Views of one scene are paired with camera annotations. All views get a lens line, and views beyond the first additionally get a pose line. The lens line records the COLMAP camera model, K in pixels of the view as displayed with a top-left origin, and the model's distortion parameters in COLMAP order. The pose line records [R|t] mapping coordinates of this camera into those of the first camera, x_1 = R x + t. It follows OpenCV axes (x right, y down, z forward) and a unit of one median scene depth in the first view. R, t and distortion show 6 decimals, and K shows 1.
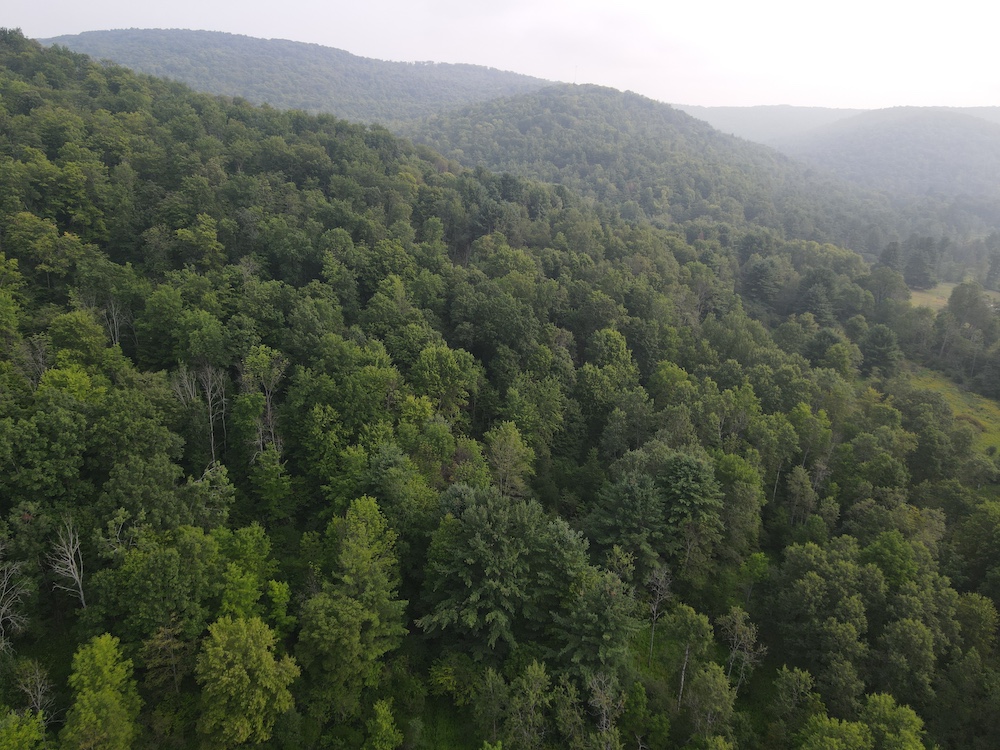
lens RADIAL K [[744.8, 0, 488.3], [0, 744.8, 373.8], [0, 0, 1]] dist [0.000616, 0.003677]
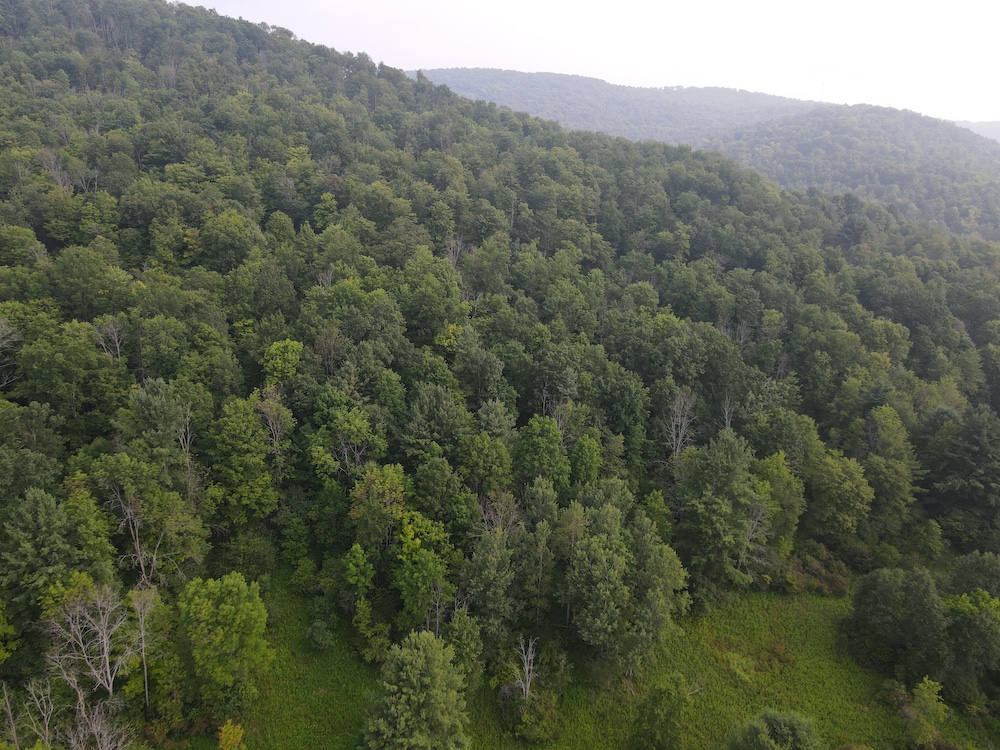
lens RADIAL K [[730.5, 0, 500.0], [0, 730.5, 375.0], [0, 0, 1]] dist [0.007443, 0.014239]
pose [[0.962580, 0.065465, -0.262971, -0.174234], [-0.071018, 0.997407, -0.011655, 0.058291], [0.261526, 0.029895, 0.964733, -0.208233]]
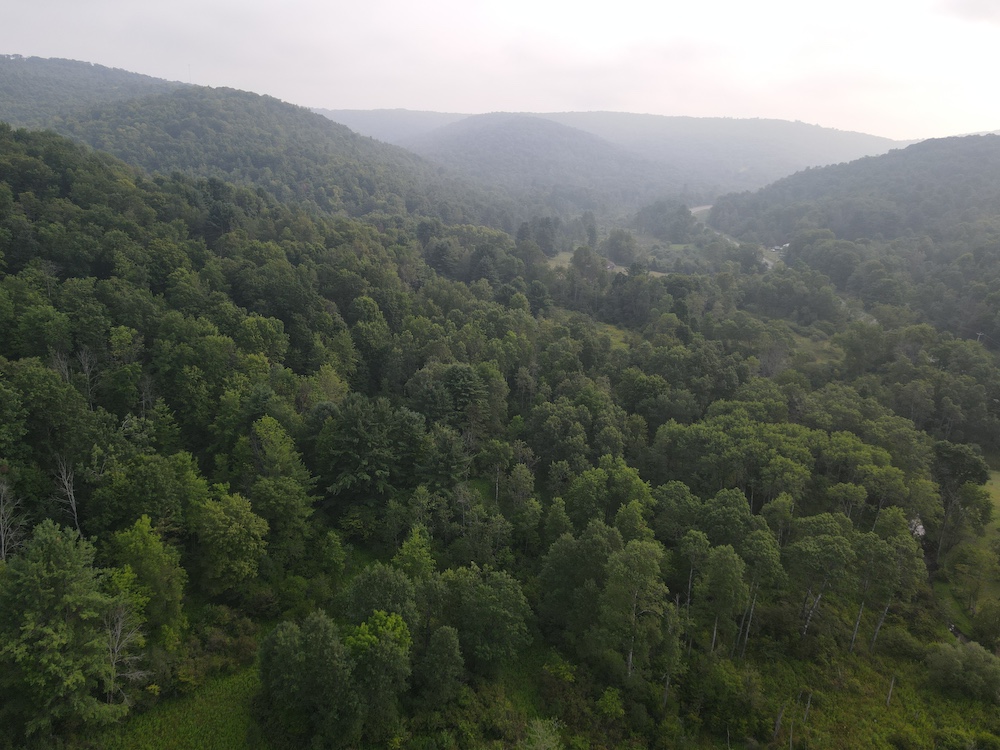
lens RADIAL K [[730.5, 0, 500.0], [0, 730.5, 375.0], [0, 0, 1]] dist [0.007443, 0.014239]
pose [[0.883531, -0.153182, 0.442615, -0.120507], [0.151025, 0.987706, 0.040358, 0.033545], [-0.443355, 0.031188, 0.895803, -0.127607]]
